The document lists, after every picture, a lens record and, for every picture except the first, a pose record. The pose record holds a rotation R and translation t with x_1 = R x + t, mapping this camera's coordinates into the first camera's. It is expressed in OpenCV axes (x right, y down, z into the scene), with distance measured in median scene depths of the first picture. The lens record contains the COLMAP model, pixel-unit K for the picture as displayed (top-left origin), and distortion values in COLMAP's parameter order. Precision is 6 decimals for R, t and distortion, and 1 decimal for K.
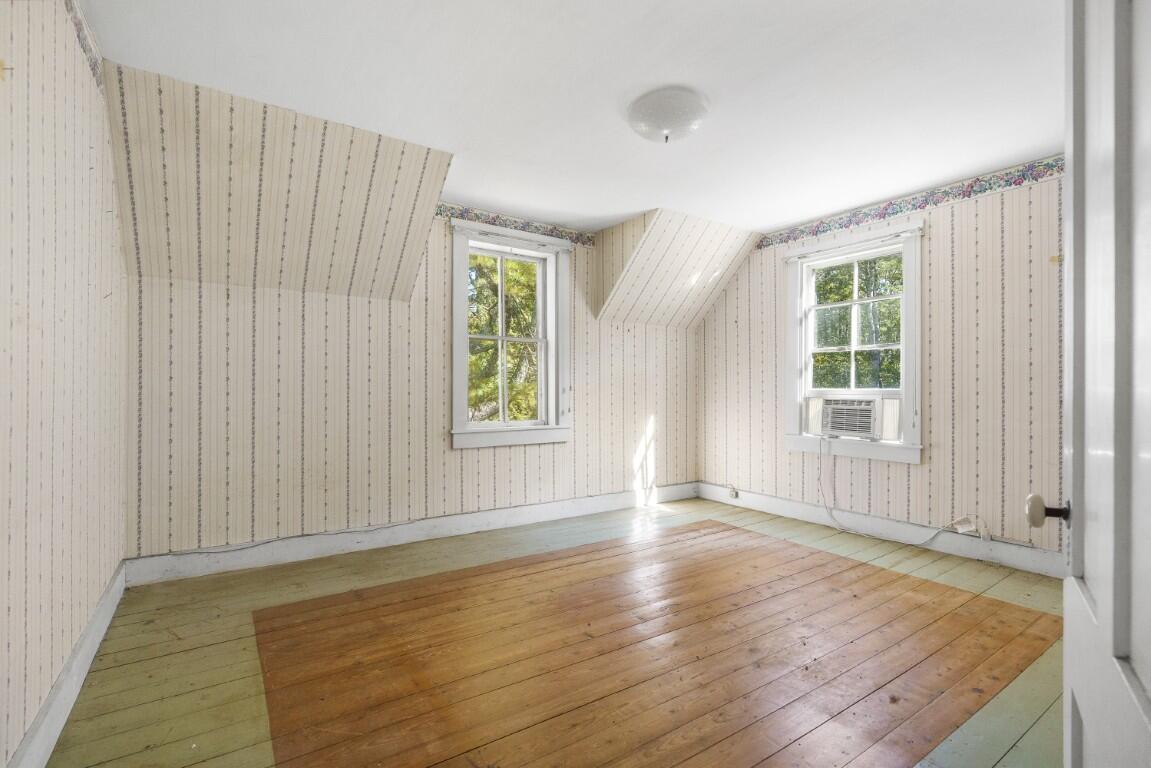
lens RADIAL K [[522.6, 0, 575.5], [0, 522.6, 390.2], [0, 0, 1]] dist [-0.004077, 0.000616]
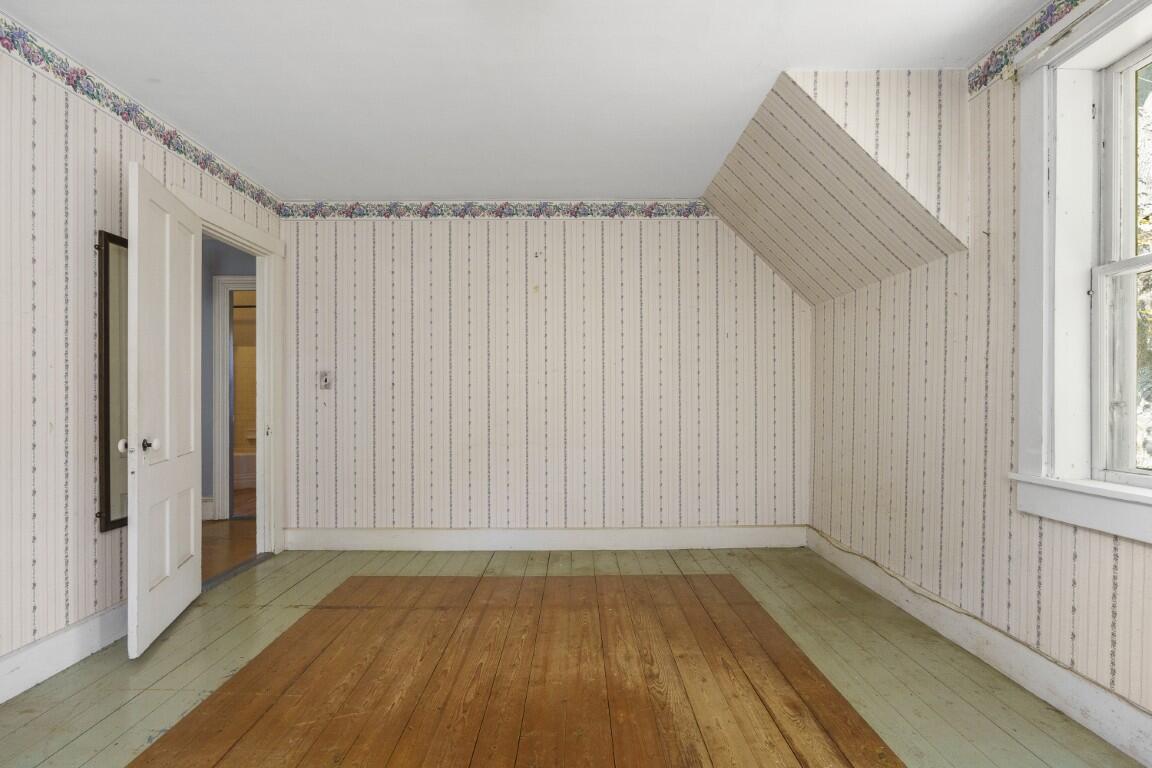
lens RADIAL K [[556.5, 0, 578.5], [0, 556.5, 392.1], [0, 0, 1]] dist [-0.002738, 0.001639]
pose [[-0.554359, -0.008532, -0.832234, 0.657584], [0.000401, 0.999945, -0.010518, 0.005209], [0.832278, -0.006165, -0.554324, 1.381359]]
